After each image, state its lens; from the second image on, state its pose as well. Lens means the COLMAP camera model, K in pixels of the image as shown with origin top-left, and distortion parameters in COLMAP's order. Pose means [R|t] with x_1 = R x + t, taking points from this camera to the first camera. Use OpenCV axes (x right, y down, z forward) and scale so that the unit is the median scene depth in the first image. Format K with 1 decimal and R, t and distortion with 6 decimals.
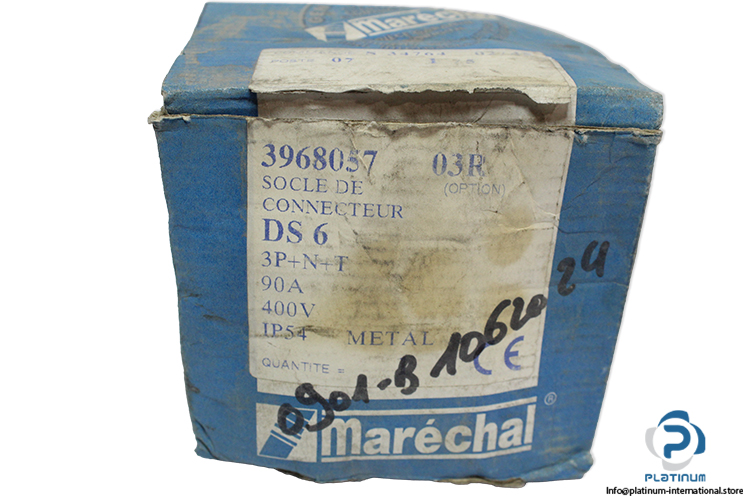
lens RADIAL K [[960.9, 0, 379.9], [0, 960.9, 248.5], [0, 0, 1]] dist [-0.095443, 0.000000]
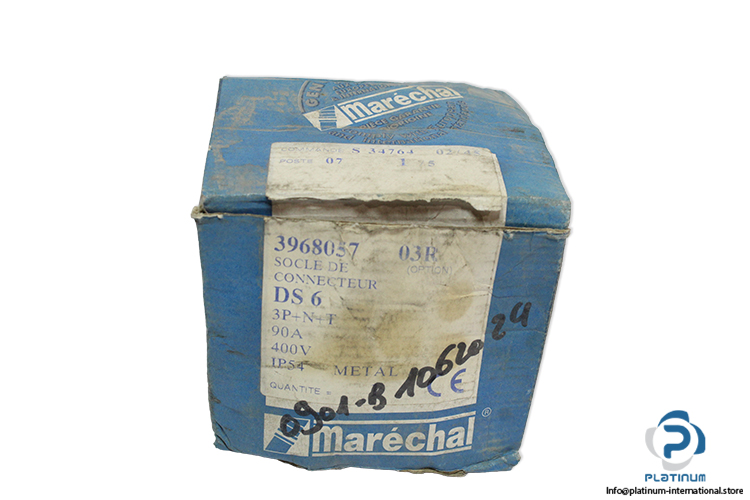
lens RADIAL K [[1260.9, 0, 371.9], [0, 1260.9, 250.9], [0, 0, 1]] dist [-0.017160, 0.000000]
pose [[0.999700, 0.021800, 0.011122, -0.003863], [-0.023004, 0.992139, 0.123009, -0.292271], [-0.008353, -0.123228, 0.992343, -0.742117]]
